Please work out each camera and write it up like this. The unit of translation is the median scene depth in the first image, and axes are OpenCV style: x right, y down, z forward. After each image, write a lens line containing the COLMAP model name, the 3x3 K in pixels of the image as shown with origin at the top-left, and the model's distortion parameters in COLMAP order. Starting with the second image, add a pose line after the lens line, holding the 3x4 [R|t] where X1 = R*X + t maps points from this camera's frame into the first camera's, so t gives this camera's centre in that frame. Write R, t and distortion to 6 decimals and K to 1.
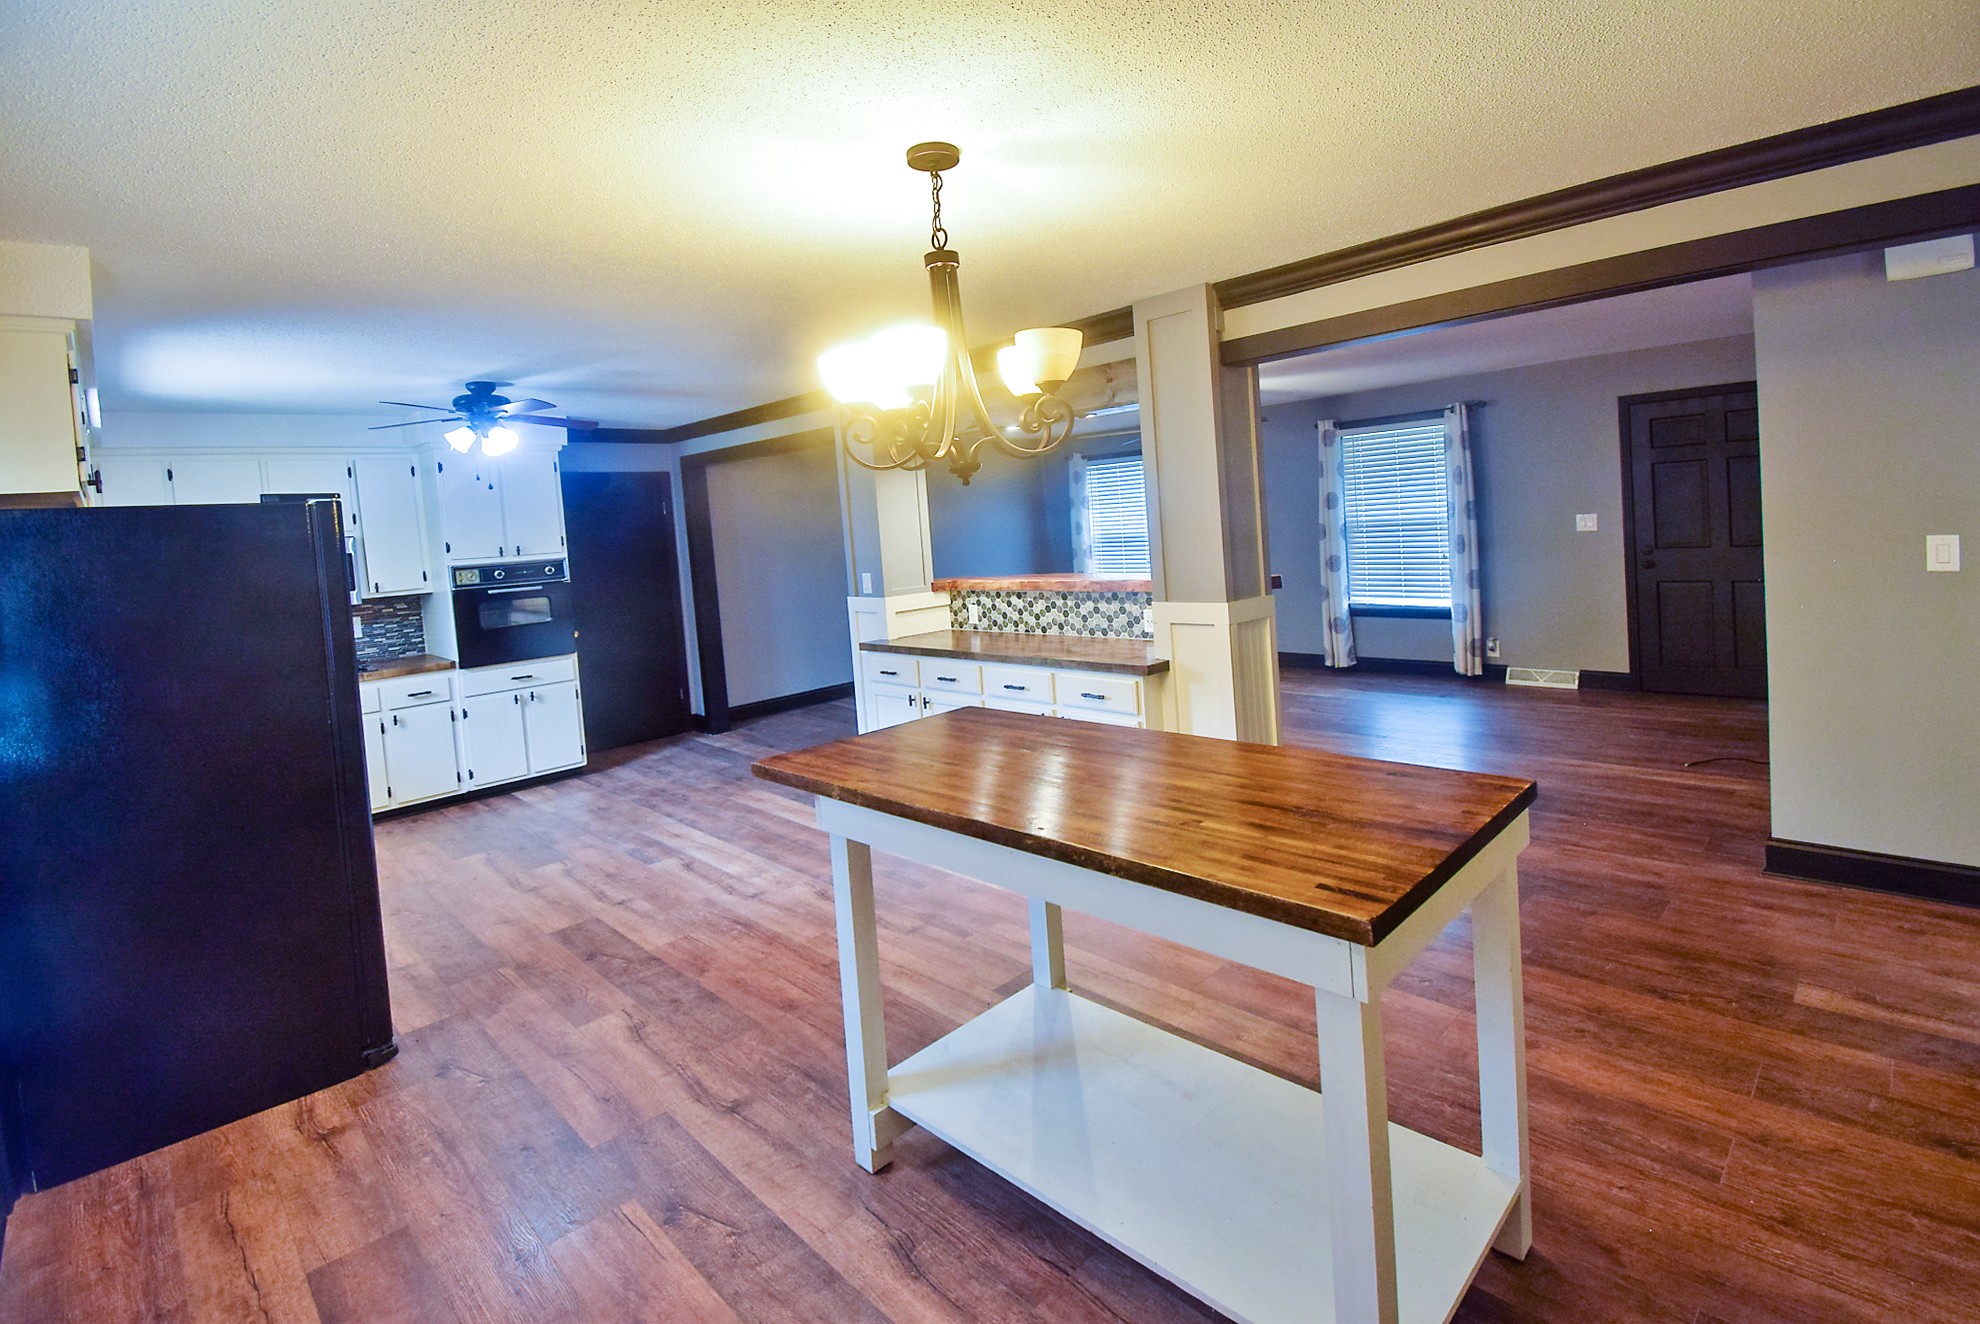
lens RADIAL K [[932.6, 0, 993.4], [0, 932.6, 591.8], [0, 0, 1]] dist [0.013994, -0.023364]
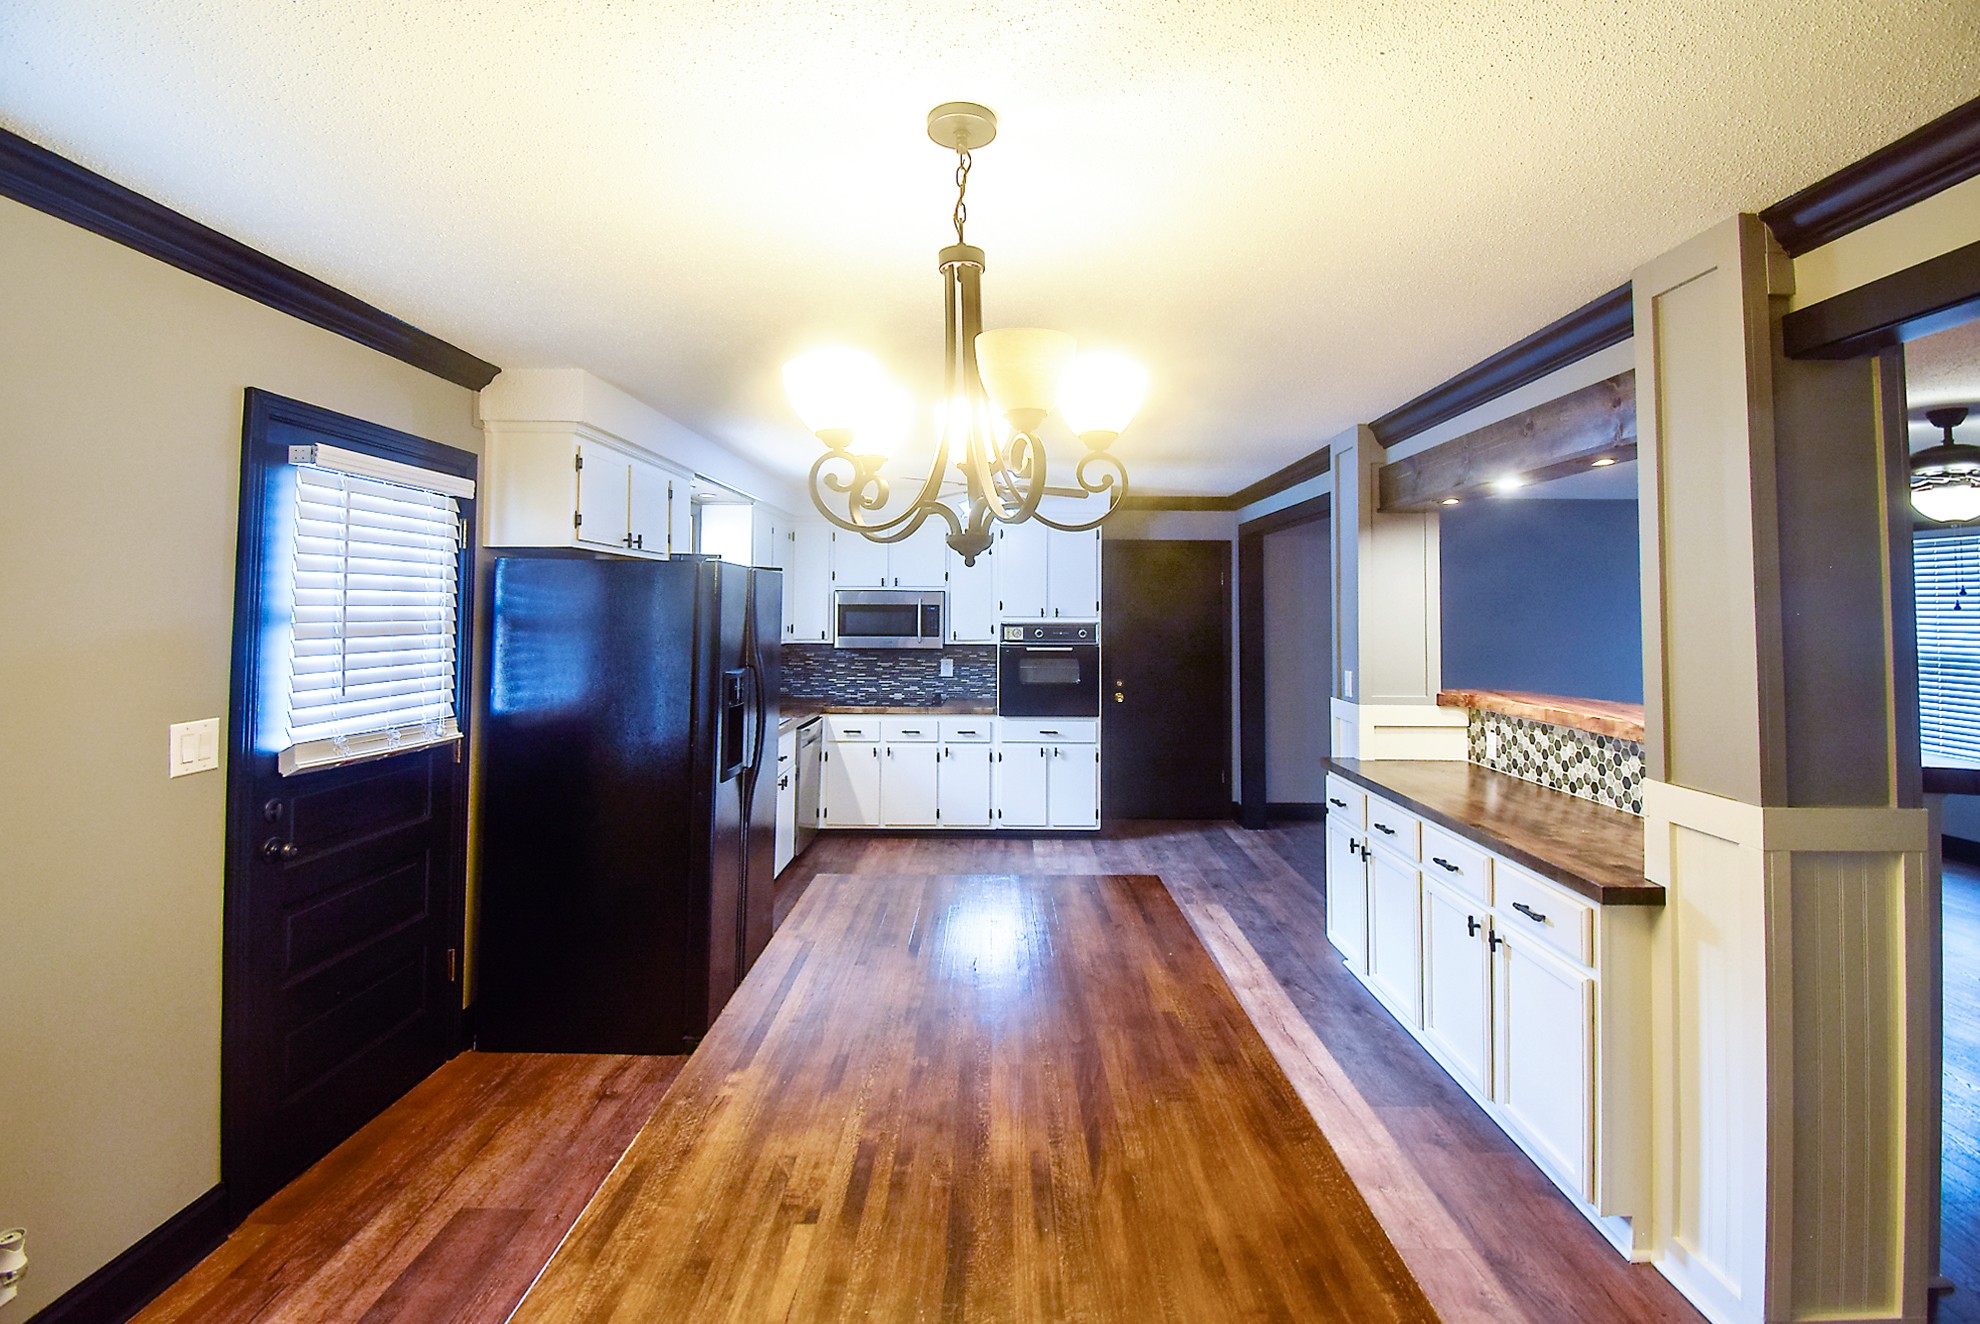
lens RADIAL K [[932.6, 0, 993.4], [0, 932.6, 591.8], [0, 0, 1]] dist [0.013994, -0.023364]
pose [[0.704652, 0.053590, -0.707526, 0.234195], [-0.104548, 0.994102, -0.028827, -0.036319], [0.701808, 0.094283, 0.706099, 0.244728]]
